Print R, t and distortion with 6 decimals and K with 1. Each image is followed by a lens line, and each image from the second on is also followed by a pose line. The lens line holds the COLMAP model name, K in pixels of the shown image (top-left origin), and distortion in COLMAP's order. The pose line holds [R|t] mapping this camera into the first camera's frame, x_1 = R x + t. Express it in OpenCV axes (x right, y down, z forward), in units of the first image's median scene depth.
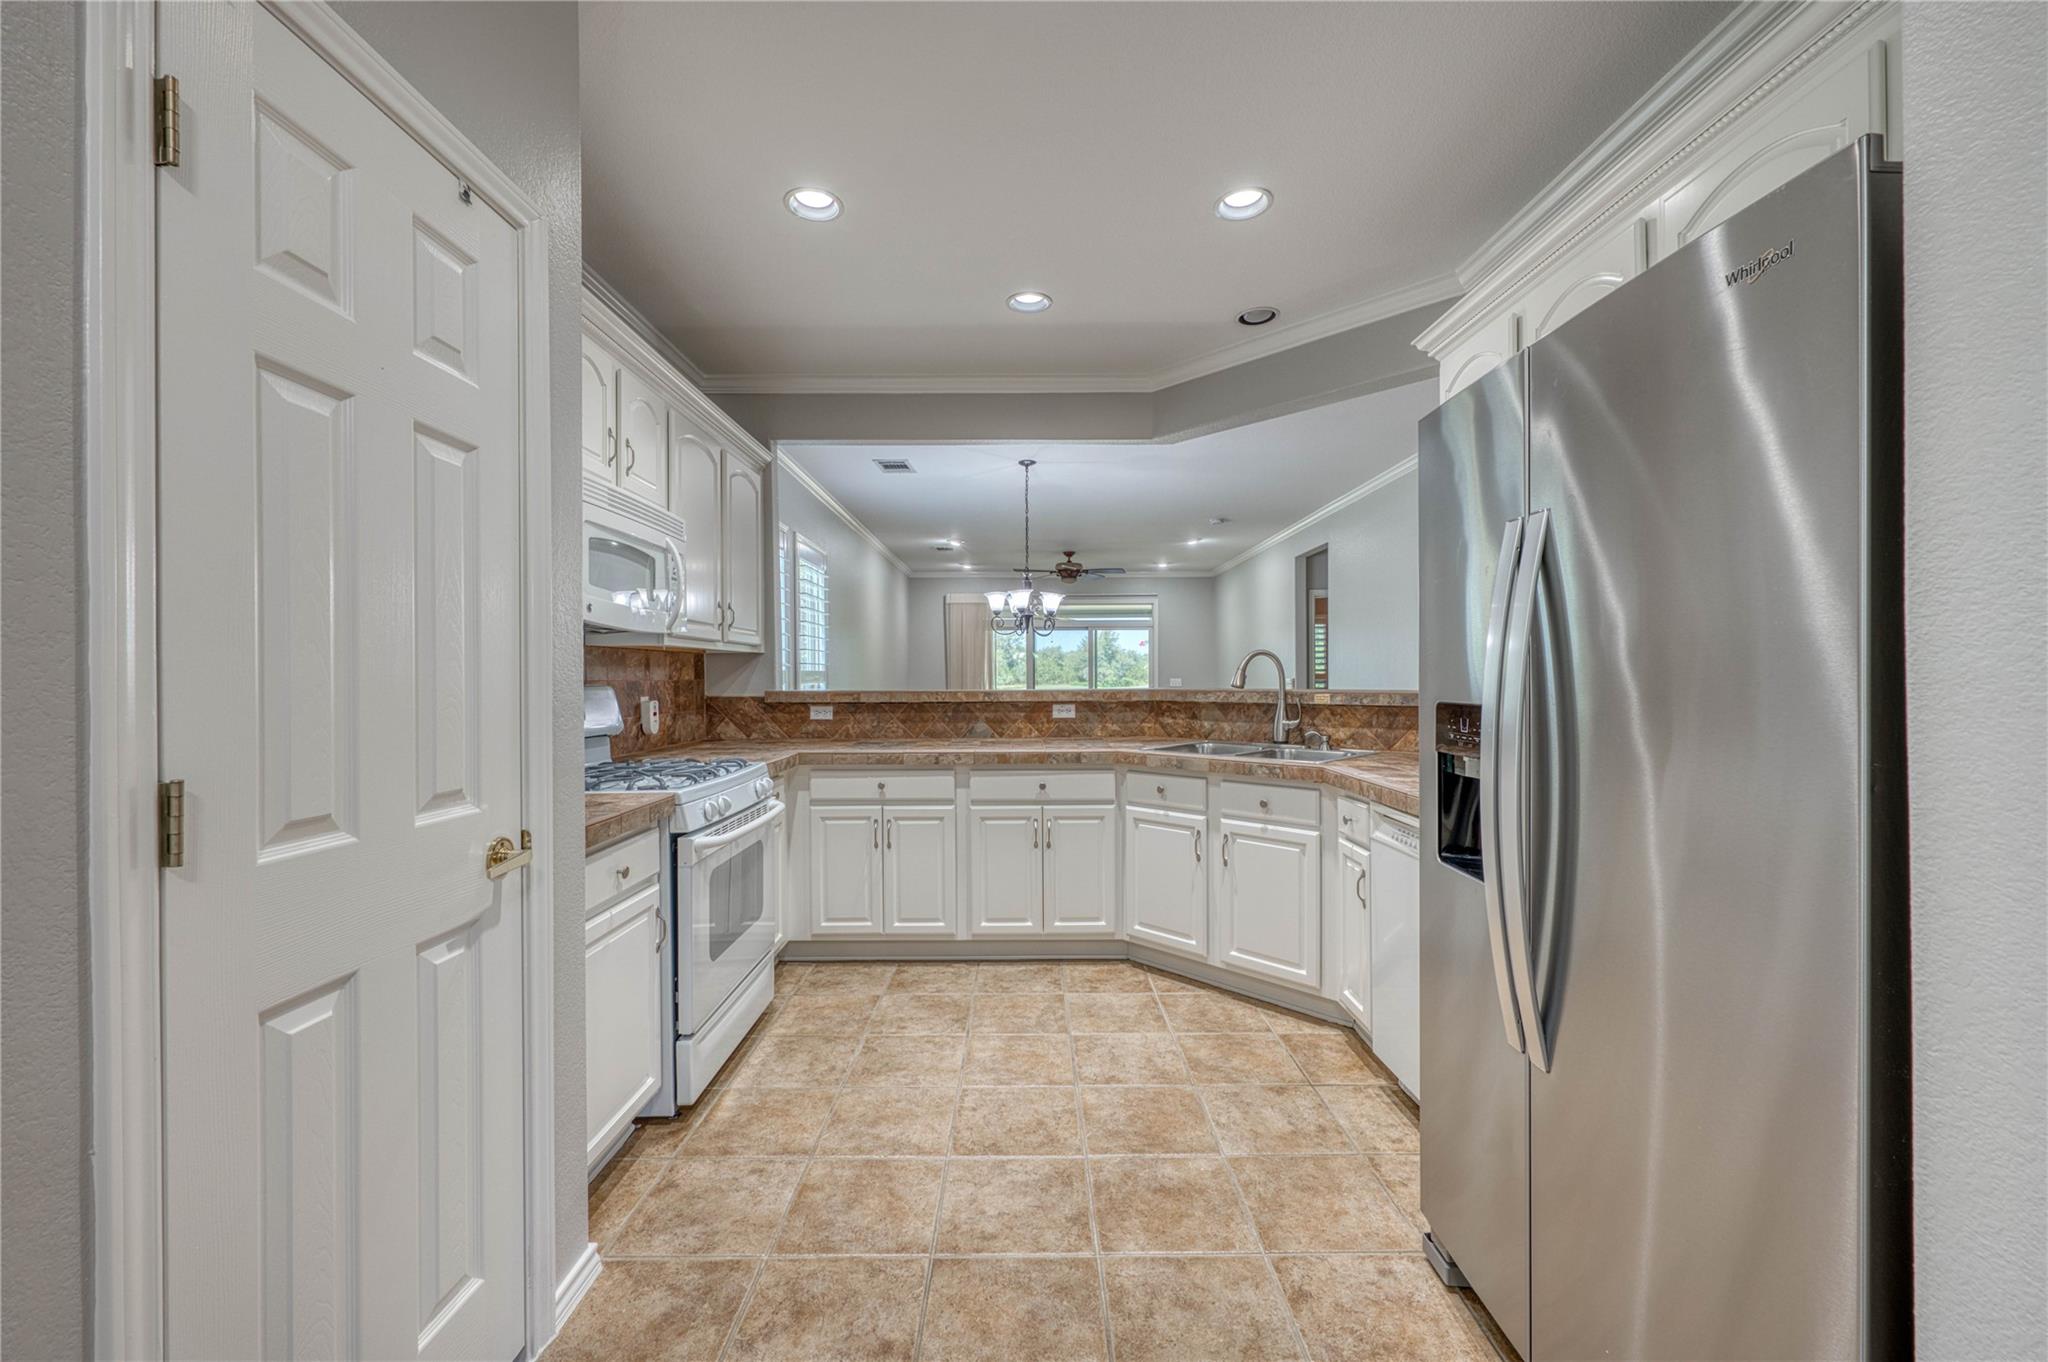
lens RADIAL K [[804.8, 0, 1026.1], [0, 804.8, 681.6], [0, 0, 1]] dist [0.001884, -0.000033]
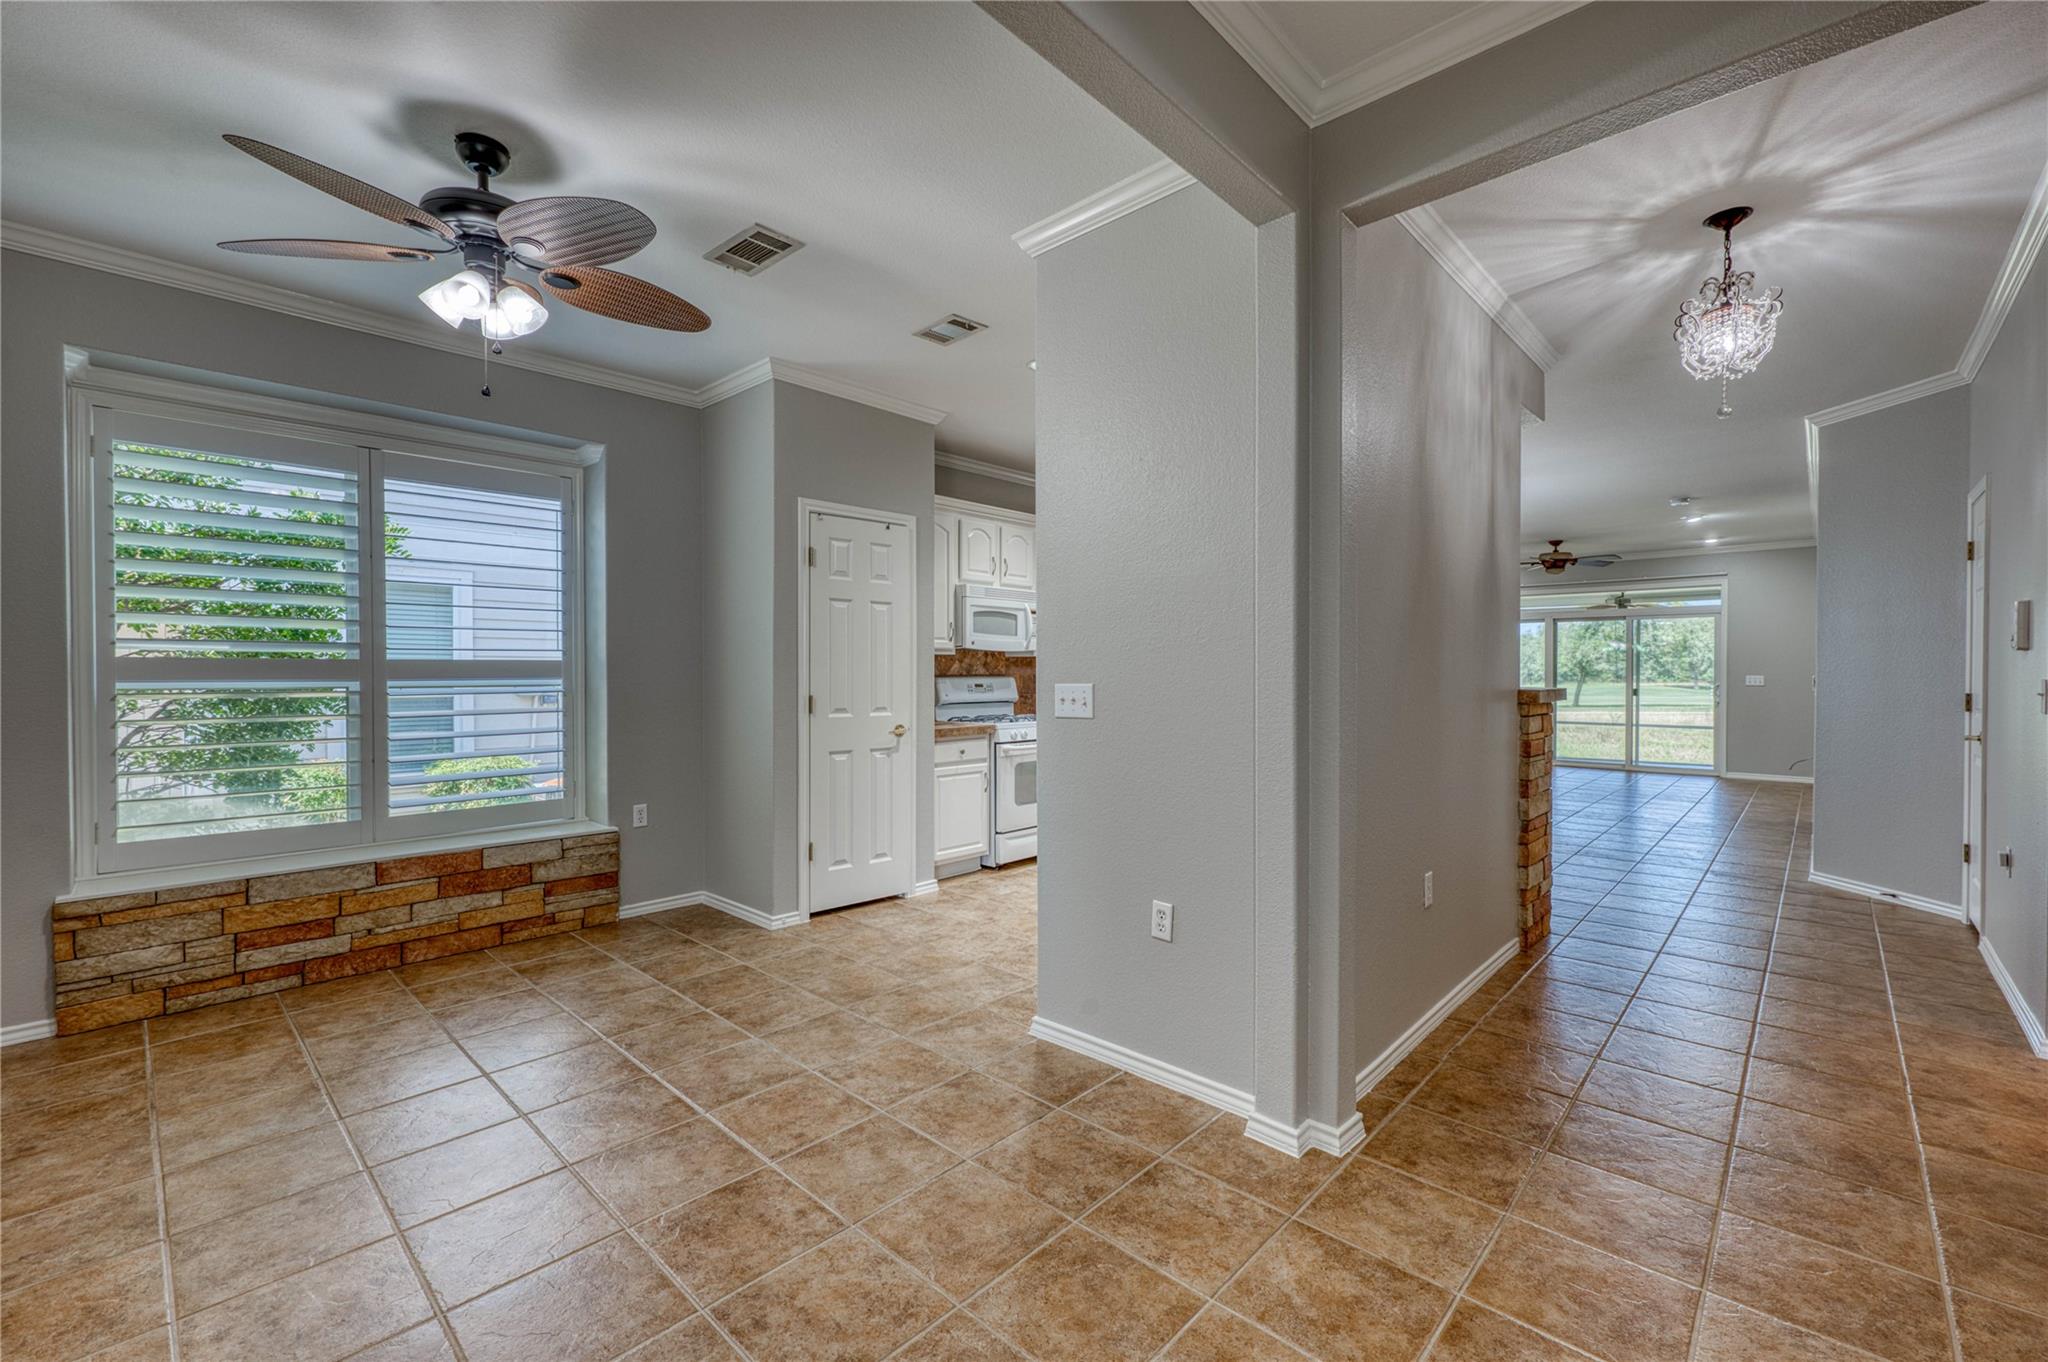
lens RADIAL K [[853.6, 0, 1018.4], [0, 853.6, 680.8], [0, 0, 1]] dist [0.001427, 0.000774]
pose [[0.723021, 0.011299, -0.690734, 0.823053], [-0.006811, 0.999934, 0.009228, -0.004509], [0.690793, -0.001968, 0.723050, -0.449580]]
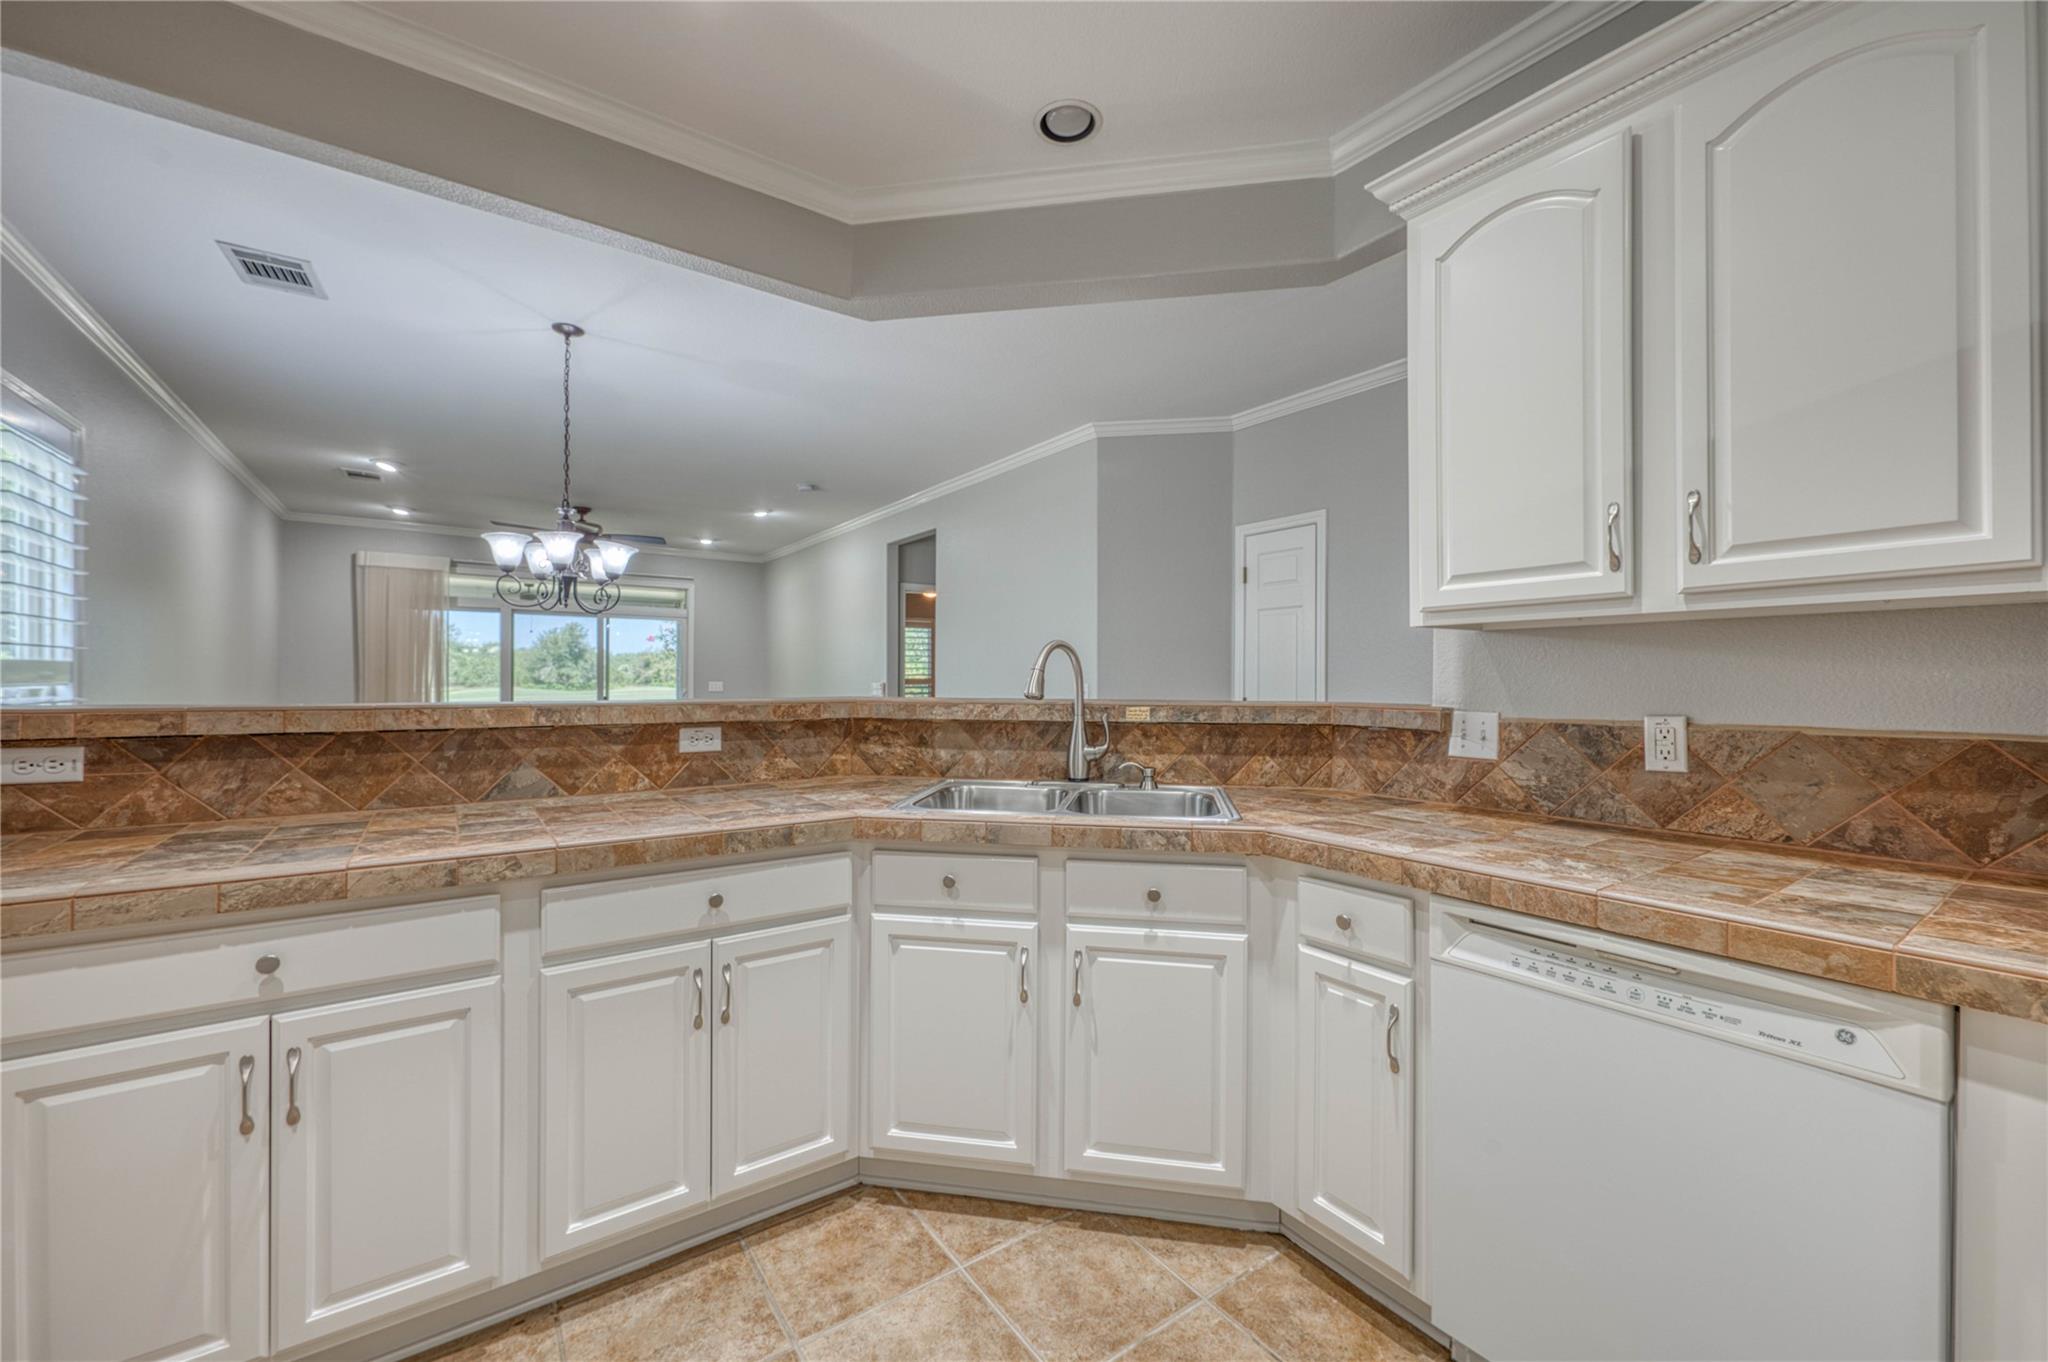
lens RADIAL K [[804.8, 0, 1022.0], [0, 804.8, 680.4], [0, 0, 1]] dist [0.001884, -0.000033]
pose [[0.817550, 0.009078, 0.575786, -0.110357], [-0.005504, 0.999953, -0.007951, -0.001453], [-0.575831, 0.003331, 0.817562, 0.491080]]
